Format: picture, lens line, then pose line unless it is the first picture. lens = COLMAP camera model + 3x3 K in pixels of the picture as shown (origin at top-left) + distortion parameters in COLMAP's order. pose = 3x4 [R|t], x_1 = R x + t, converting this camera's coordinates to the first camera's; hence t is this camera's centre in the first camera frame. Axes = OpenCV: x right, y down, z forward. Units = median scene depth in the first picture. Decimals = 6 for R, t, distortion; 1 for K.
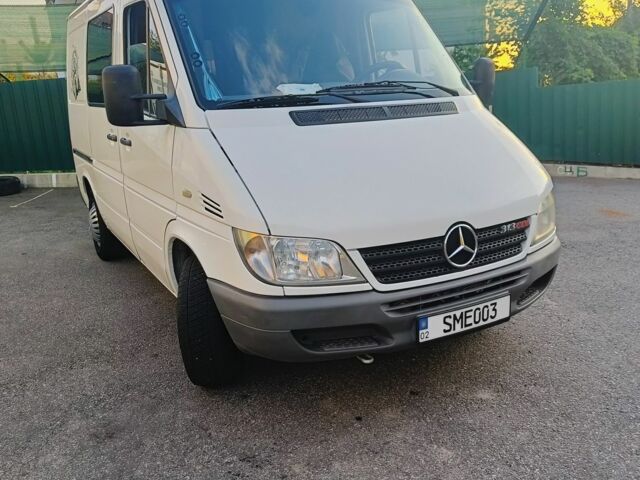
lens RADIAL K [[585.9, 0, 322.4], [0, 585.9, 219.9], [0, 0, 1]] dist [0.075392, -0.156537]
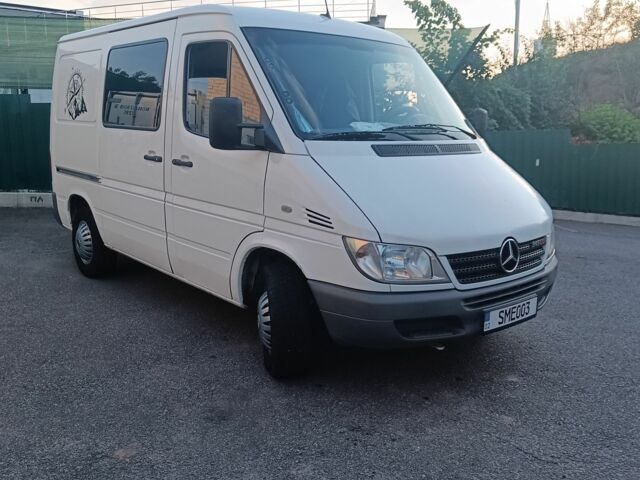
lens RADIAL K [[593.2, 0, 321.2], [0, 593.2, 206.6], [0, 0, 1]] dist [0.063390, -0.144313]
pose [[0.980127, 0.034904, 0.195277, -0.408468], [-0.019338, 0.996522, -0.081059, 0.048371], [-0.197427, 0.075671, 0.977393, -0.188829]]
